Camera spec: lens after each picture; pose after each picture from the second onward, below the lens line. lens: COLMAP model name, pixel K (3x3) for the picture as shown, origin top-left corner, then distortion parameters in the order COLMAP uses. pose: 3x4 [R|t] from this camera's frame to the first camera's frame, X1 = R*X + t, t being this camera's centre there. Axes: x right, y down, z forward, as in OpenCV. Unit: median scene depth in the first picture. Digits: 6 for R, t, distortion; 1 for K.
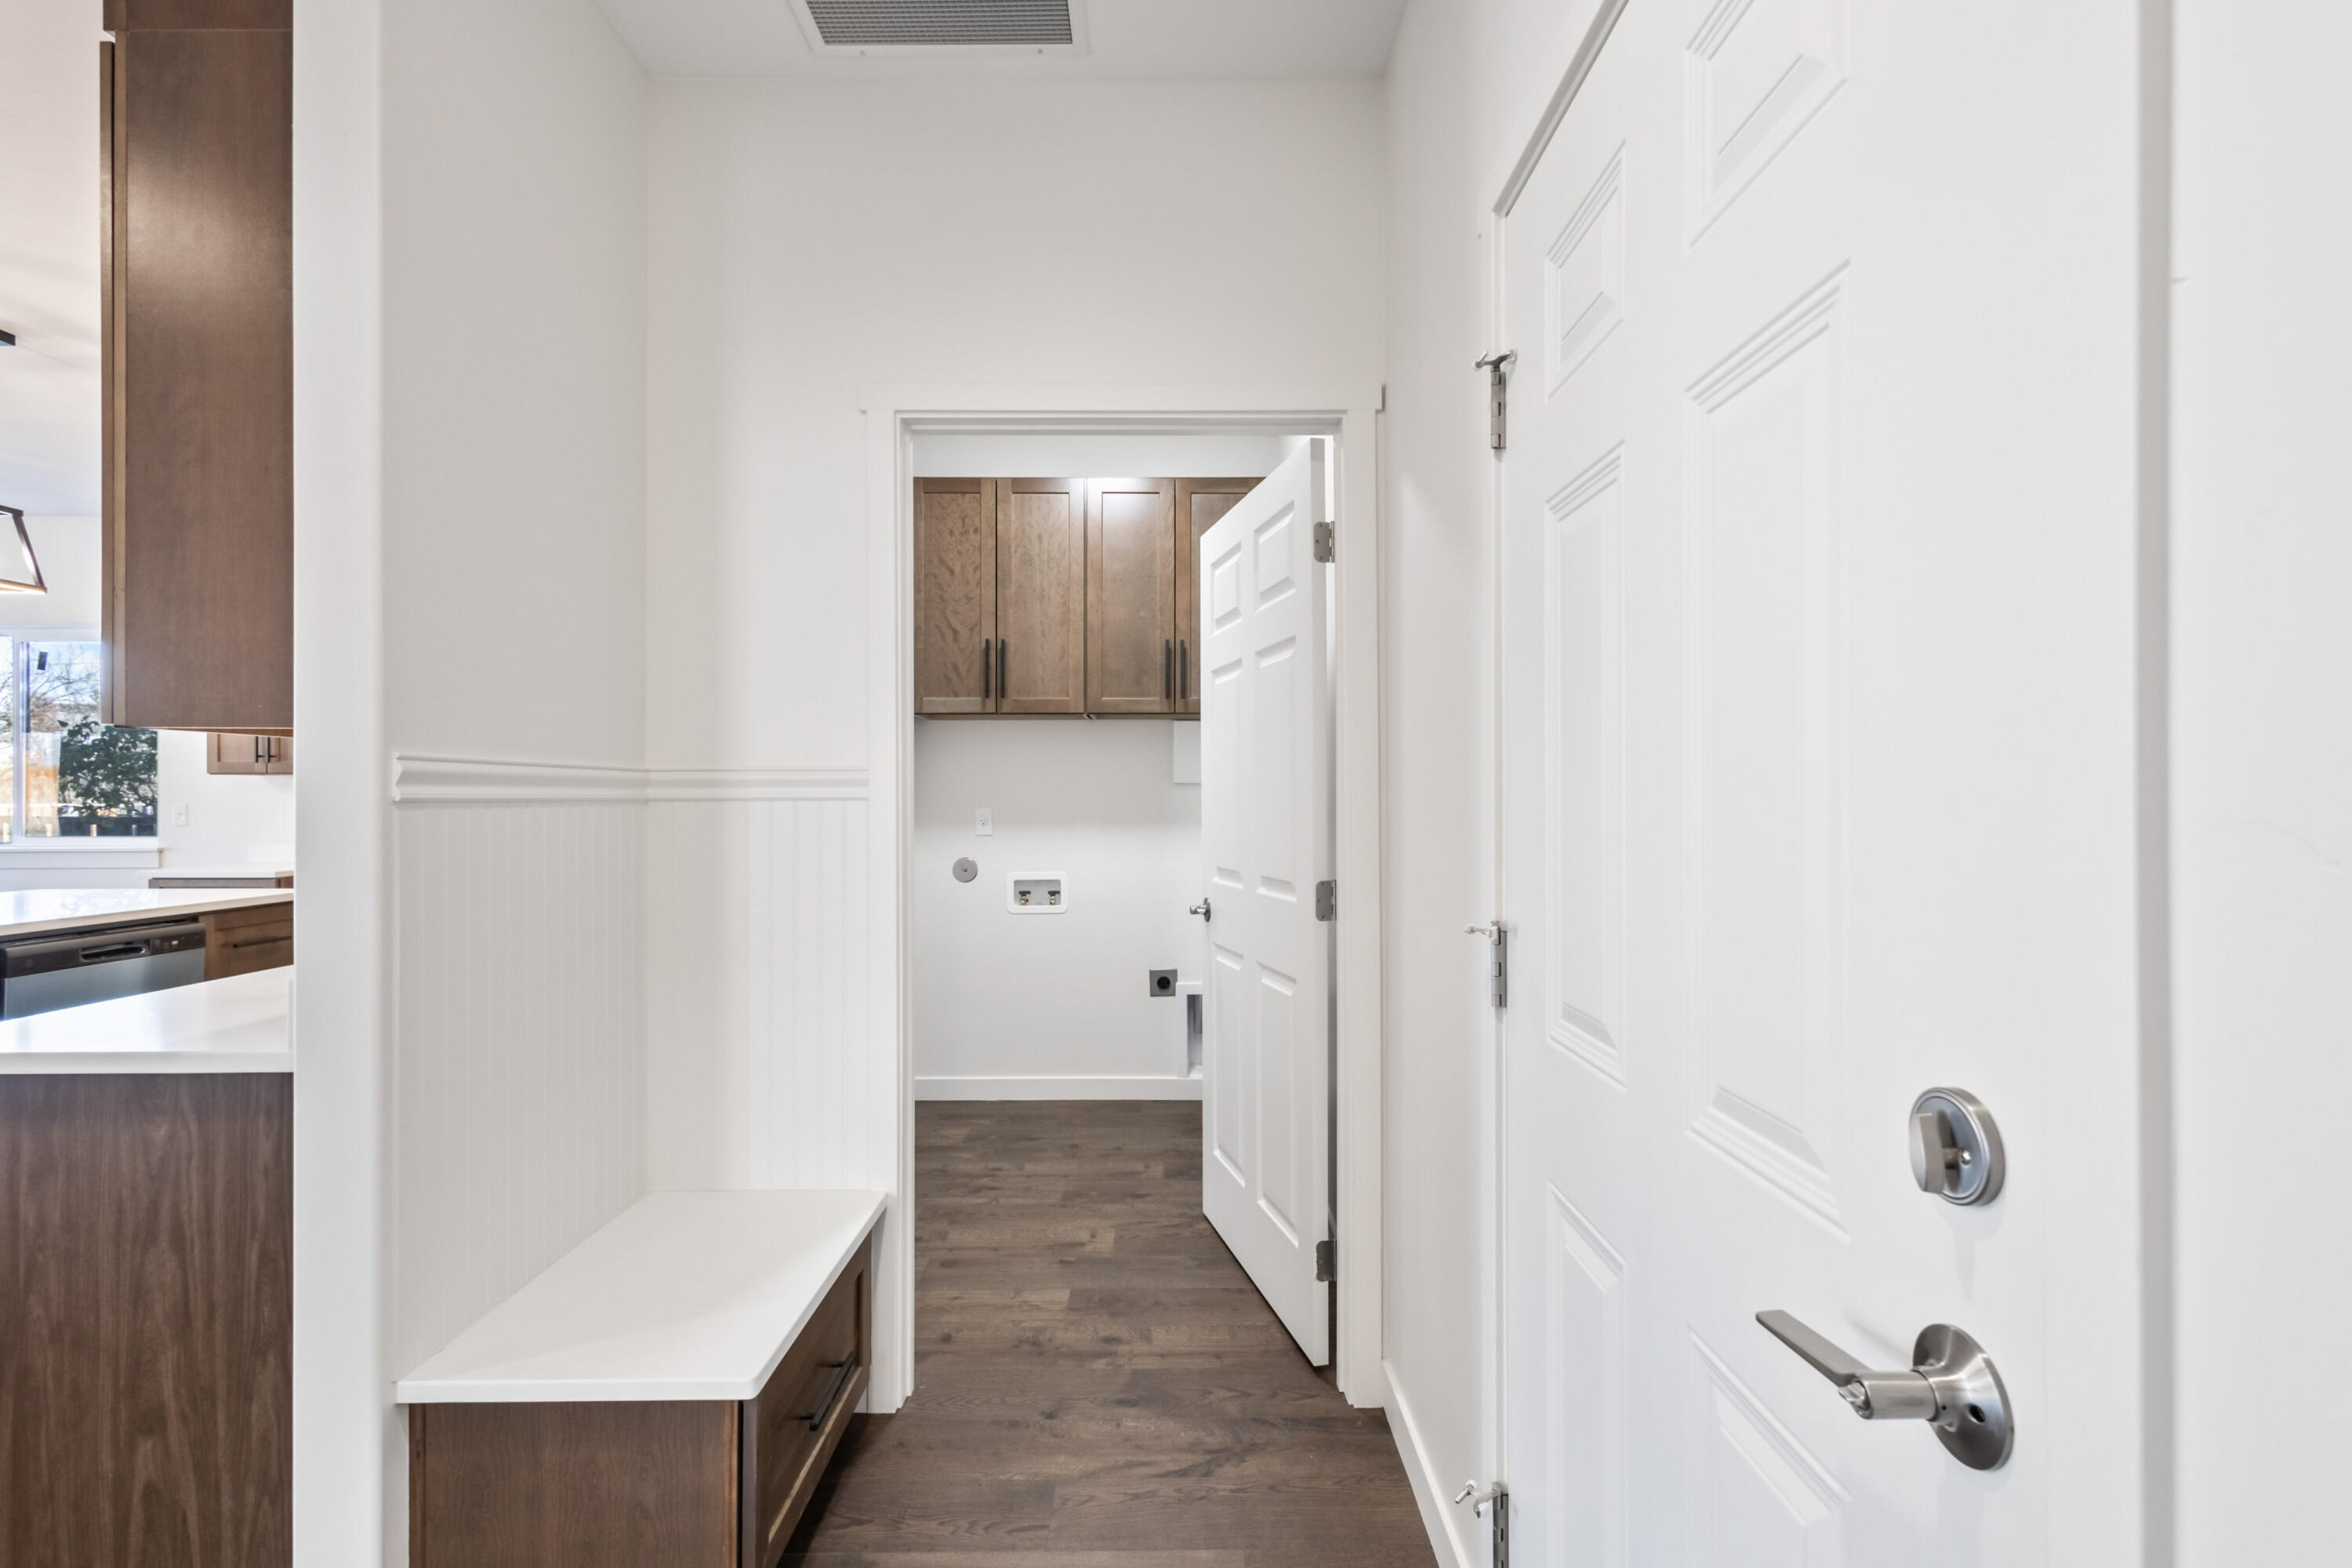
lens RADIAL K [[1081.6, 0, 1173.4], [0, 1081.6, 793.6], [0, 0, 1]] dist [0.013086, -0.004829]
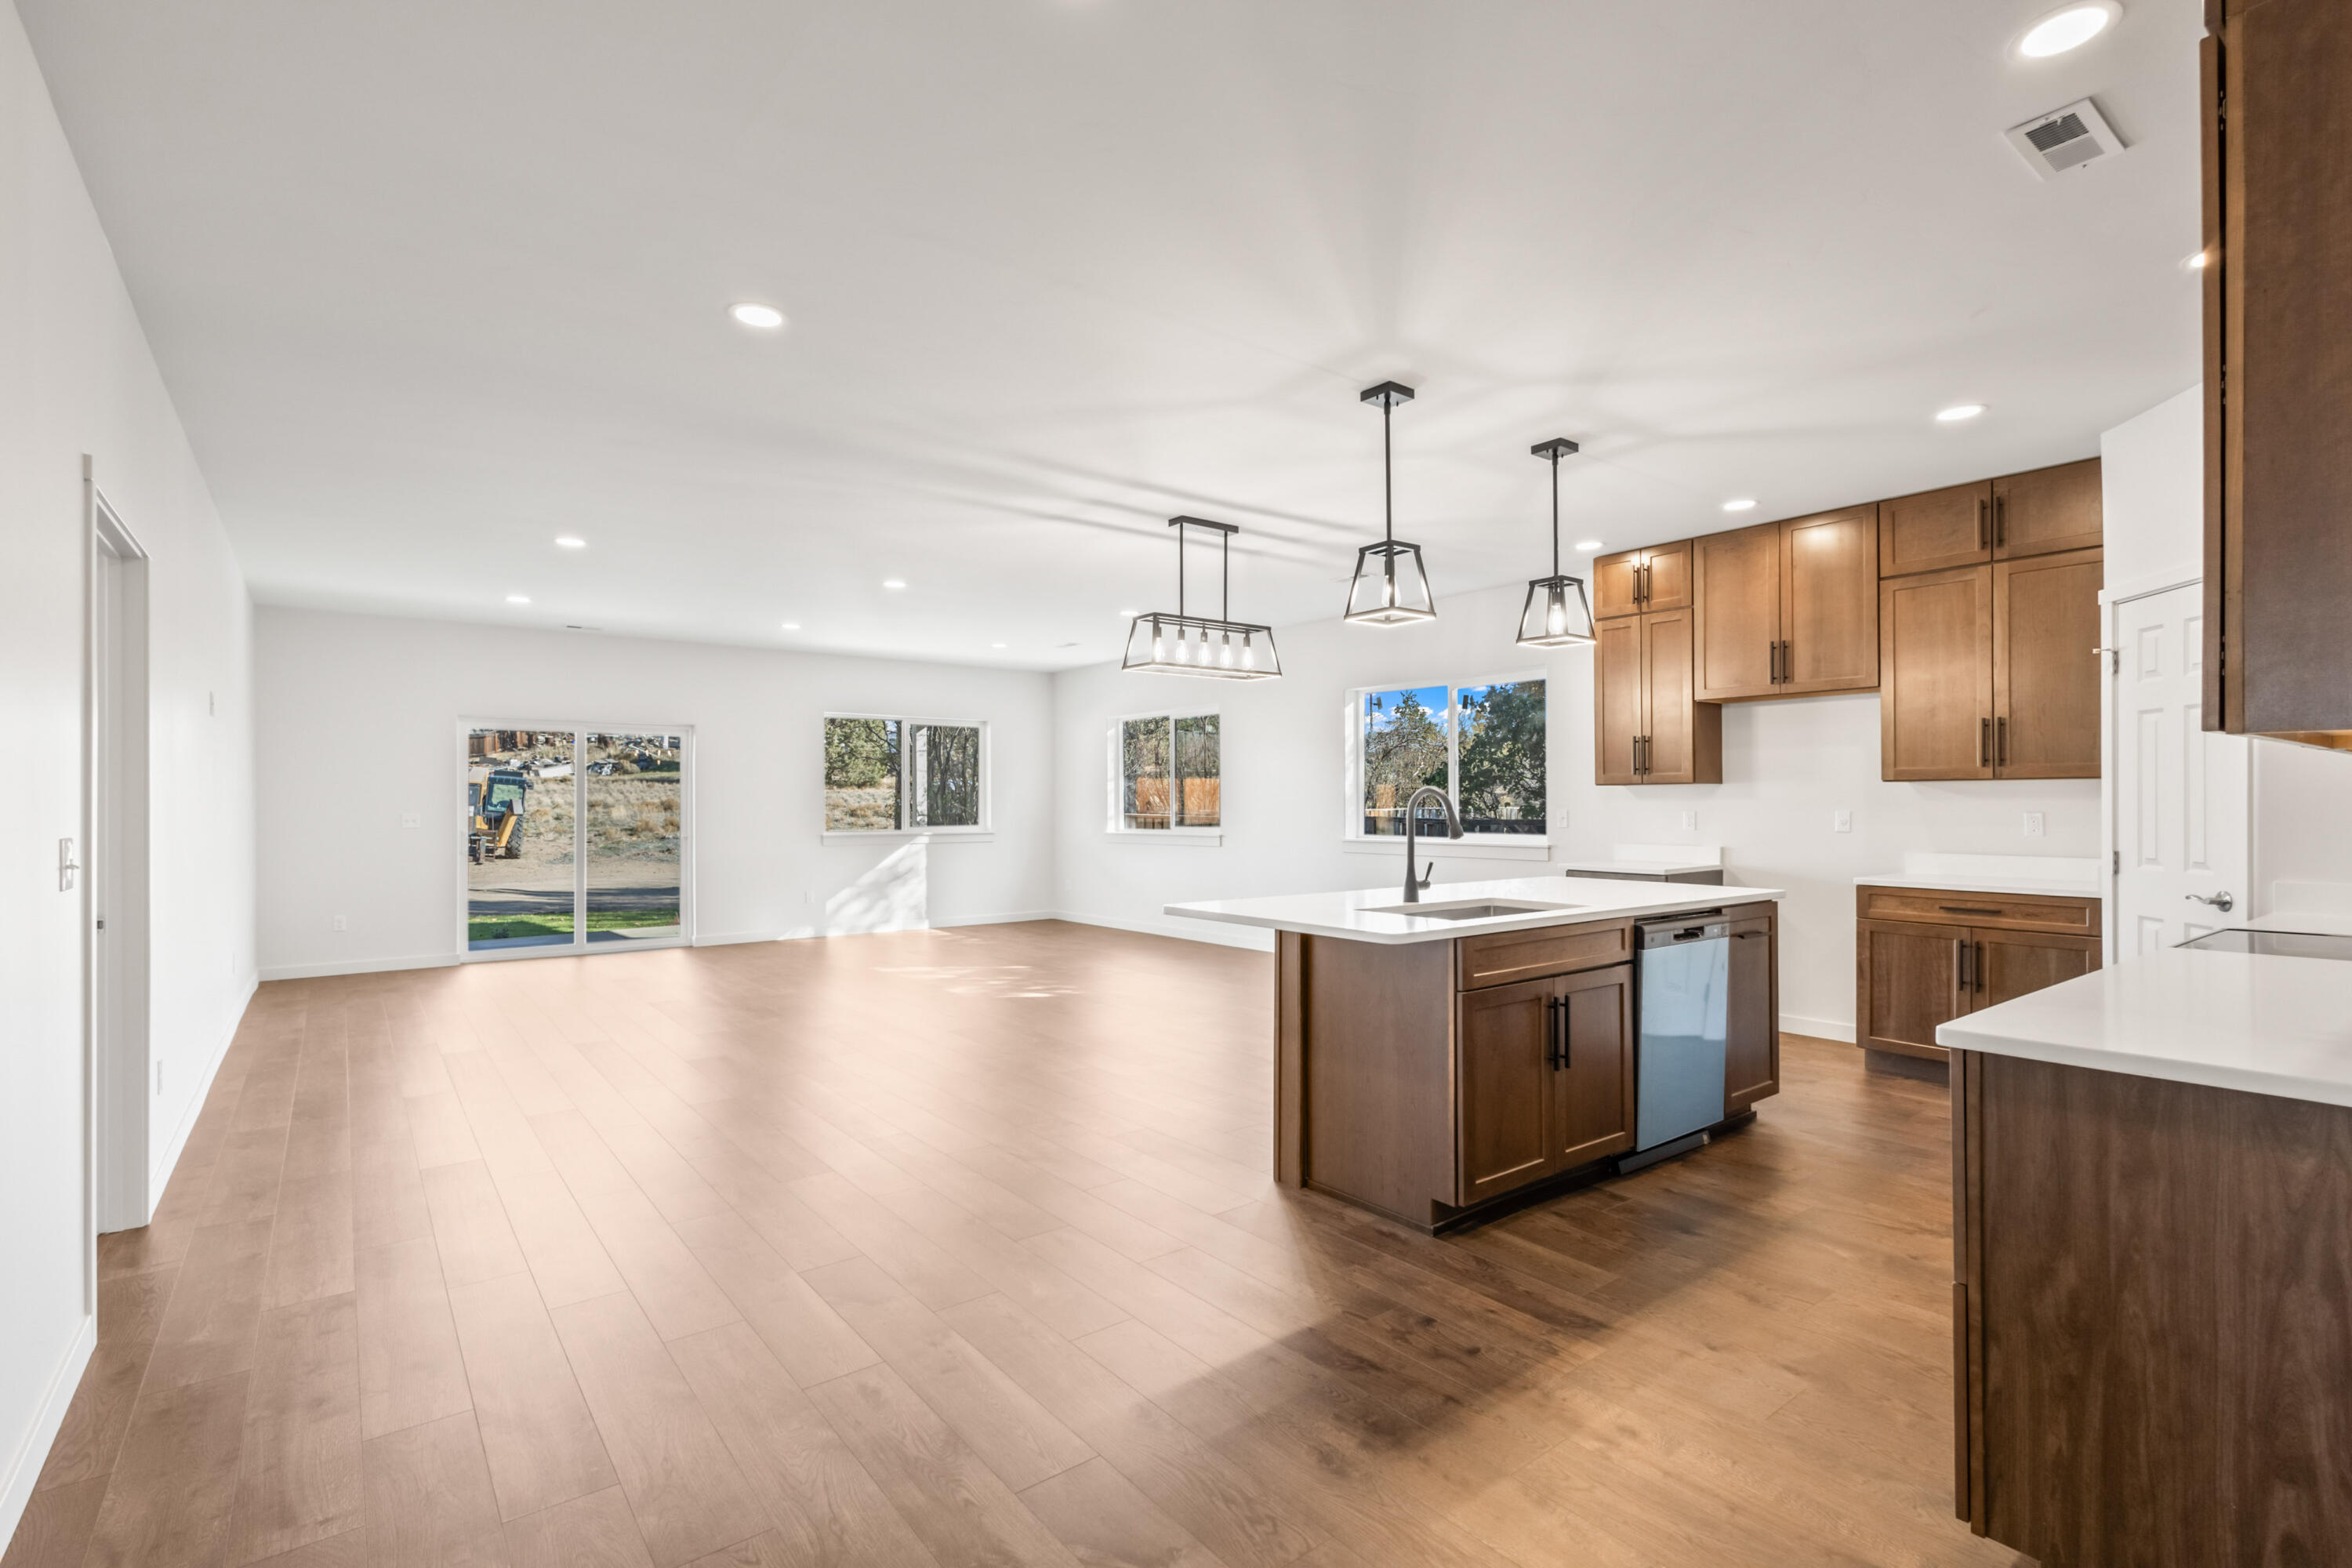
lens RADIAL K [[1081.6, 0, 1175.3], [0, 1081.6, 793.8], [0, 0, 1]] dist [0.013086, -0.004829]
pose [[0.609204, -0.007177, -0.792981, -0.283620], [0.002595, 0.999972, -0.007057, -0.001256], [0.793009, 0.002241, 0.609205, -0.123462]]
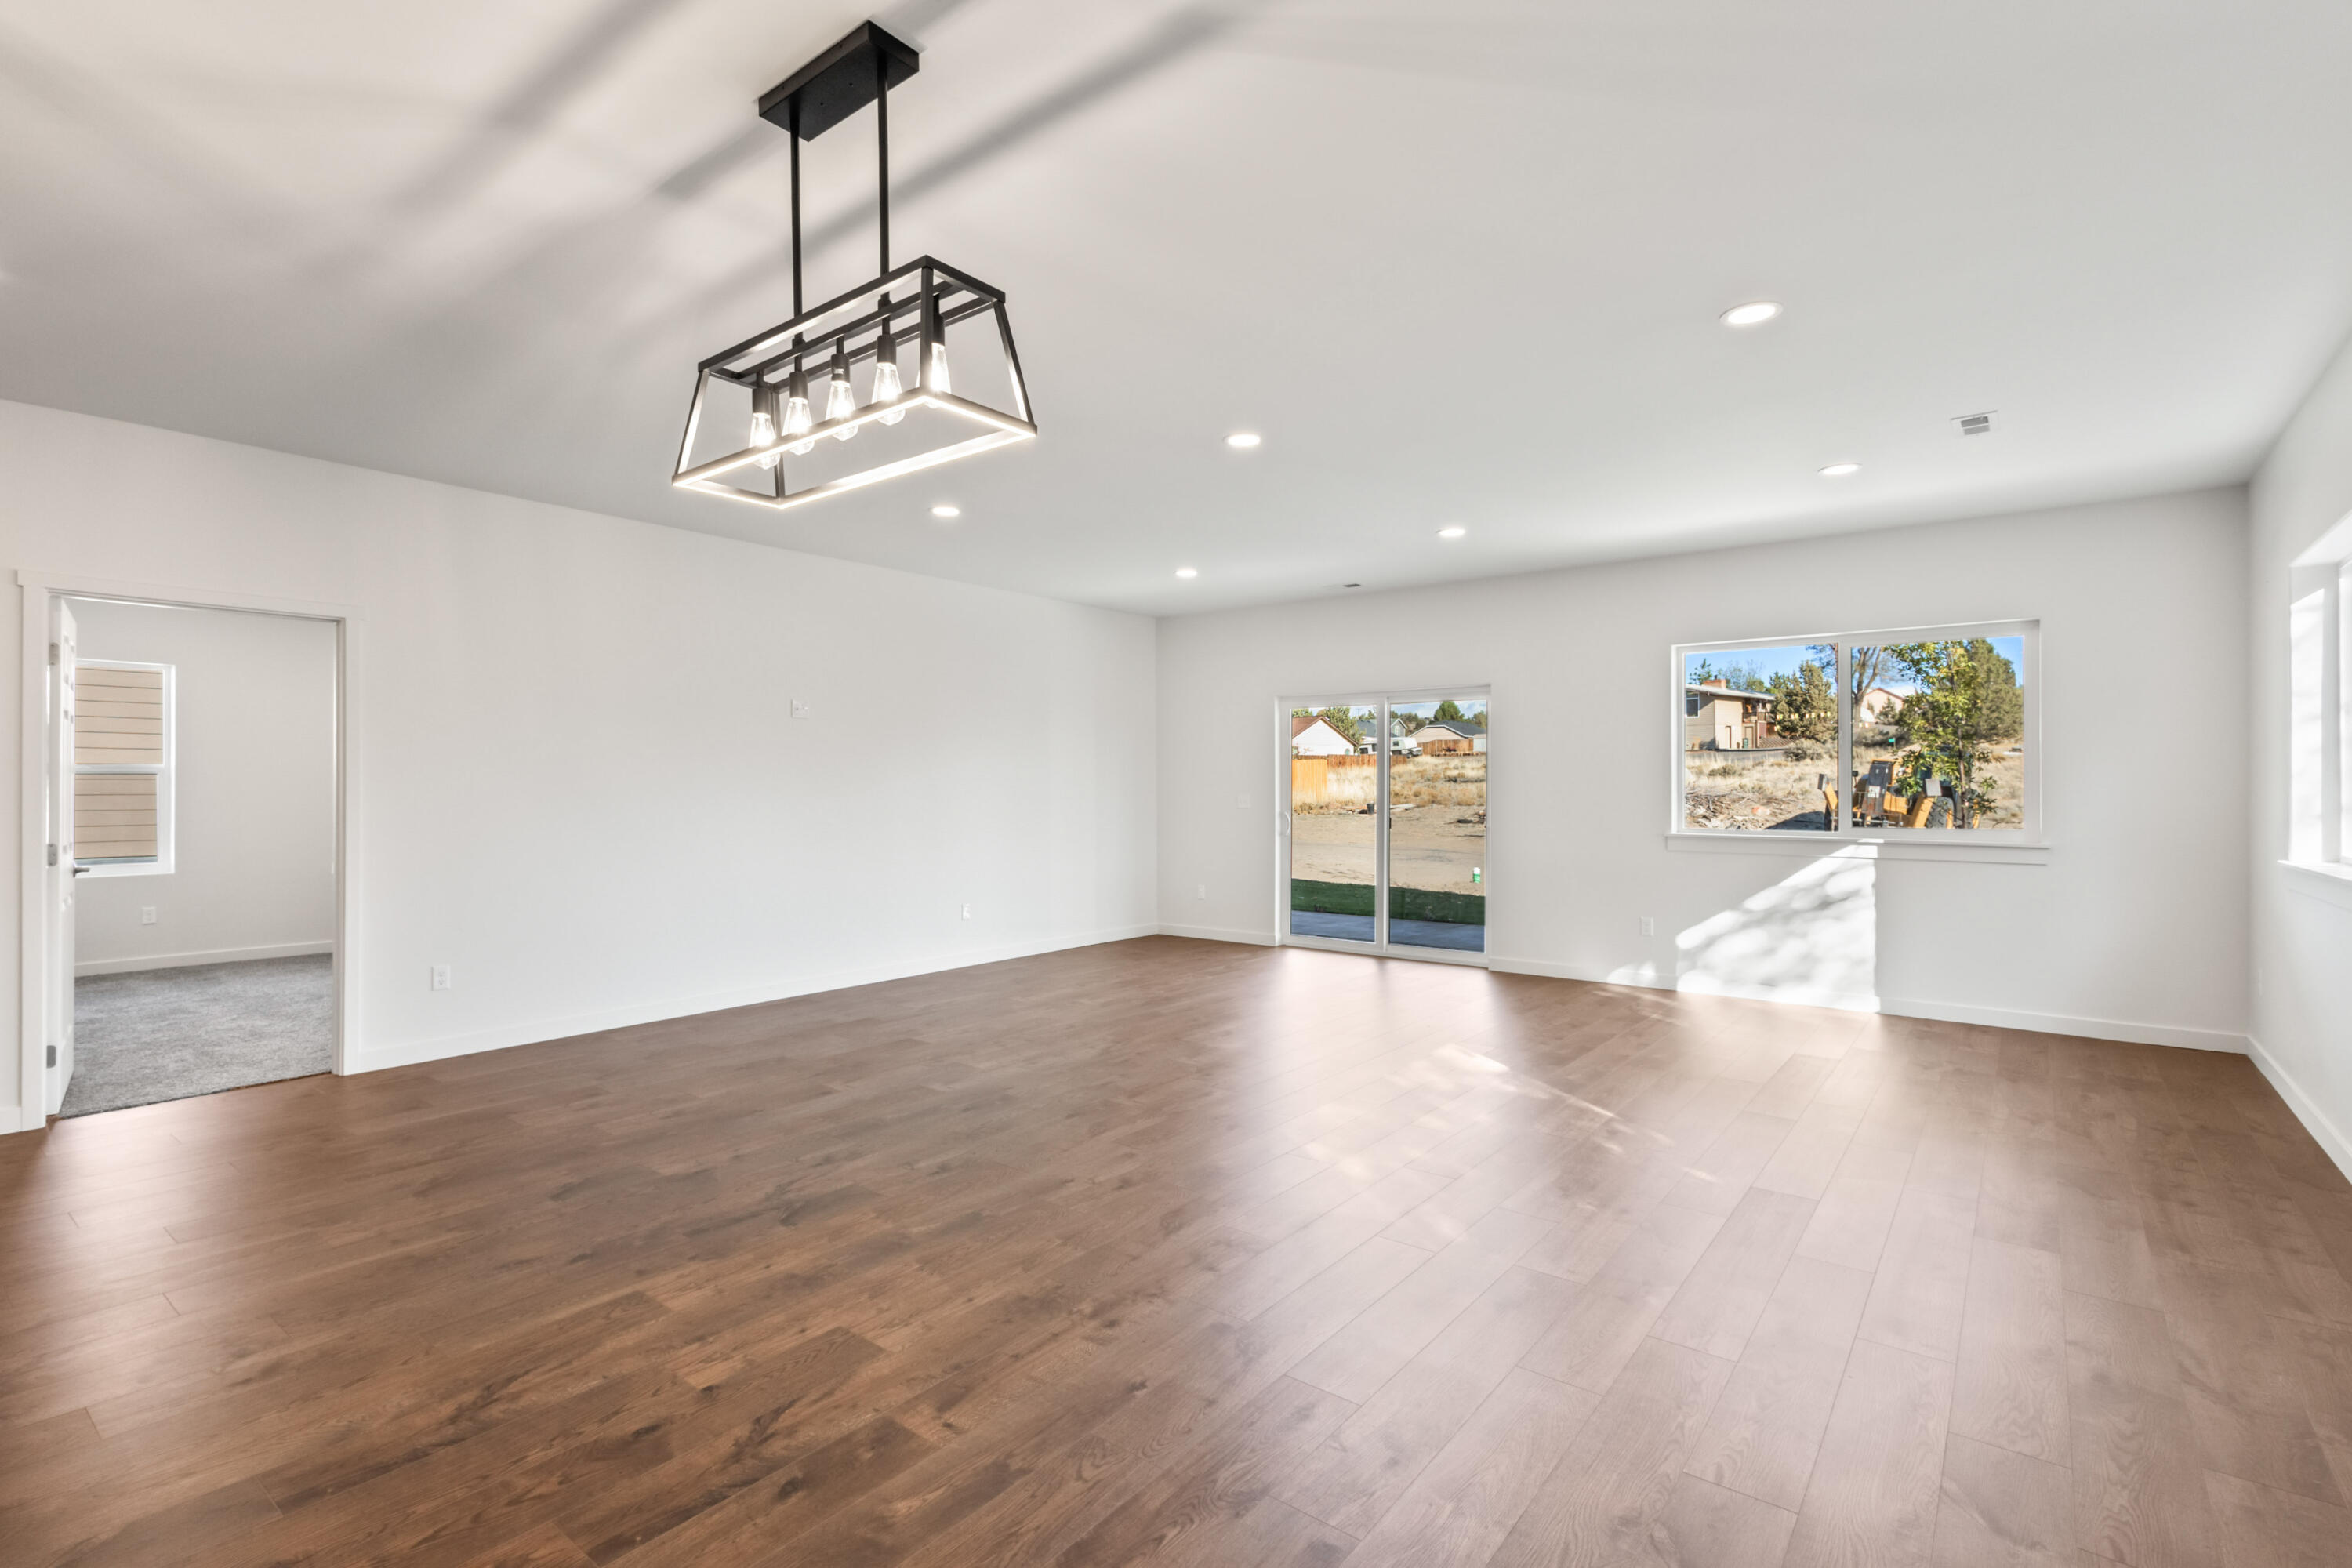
lens RADIAL K [[1081.6, 0, 1171.8], [0, 1081.6, 777.2], [0, 0, 1]] dist [0.013086, -0.004829]
pose [[-0.619979, -0.003974, -0.784608, -1.011627], [0.003245, 0.999966, -0.007629, -0.000927], [0.784612, -0.007276, -0.619945, 1.171278]]
